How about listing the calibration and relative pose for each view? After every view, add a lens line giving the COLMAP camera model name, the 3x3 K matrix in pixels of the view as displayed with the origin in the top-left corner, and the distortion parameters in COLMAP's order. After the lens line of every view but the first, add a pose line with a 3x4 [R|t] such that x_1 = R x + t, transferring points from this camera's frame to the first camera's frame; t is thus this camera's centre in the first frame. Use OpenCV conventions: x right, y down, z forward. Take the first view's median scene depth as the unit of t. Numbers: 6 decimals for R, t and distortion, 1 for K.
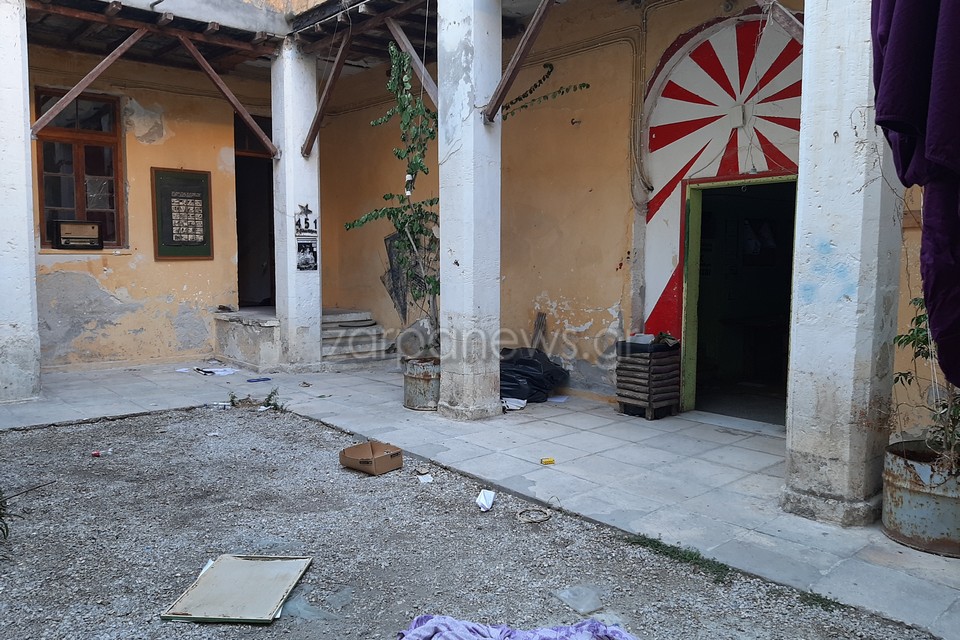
lens RADIAL K [[737.0, 0, 469.2], [0, 737.0, 326.1], [0, 0, 1]] dist [0.084954, -0.163846]
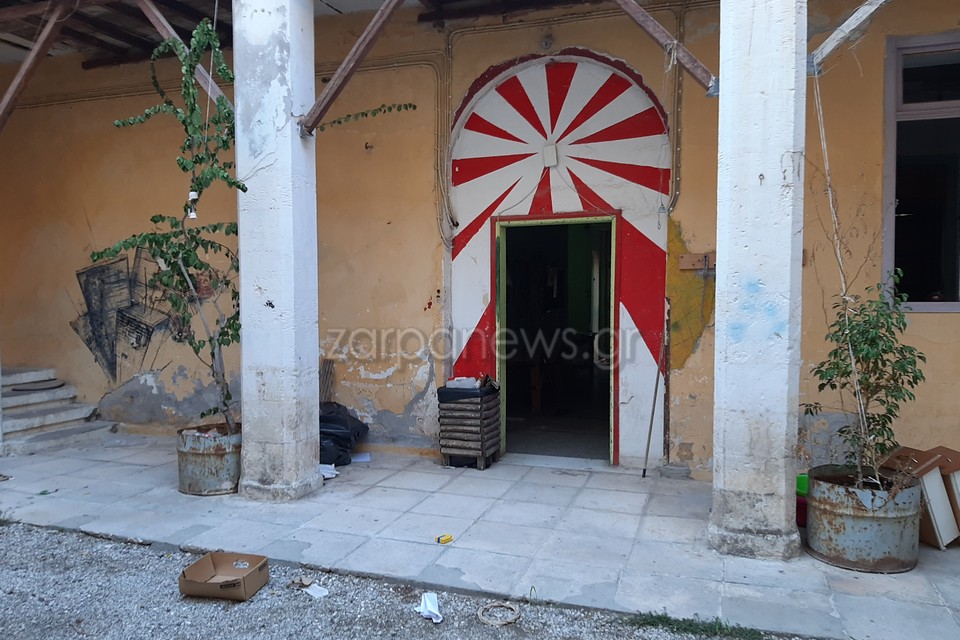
lens RADIAL K [[737.0, 0, 469.2], [0, 737.0, 326.1], [0, 0, 1]] dist [0.084954, -0.163846]
pose [[0.868913, -0.028152, 0.494164, -0.214048], [0.052055, 0.998042, -0.034674, -0.021555], [-0.492220, 0.055852, 0.868677, 0.182957]]
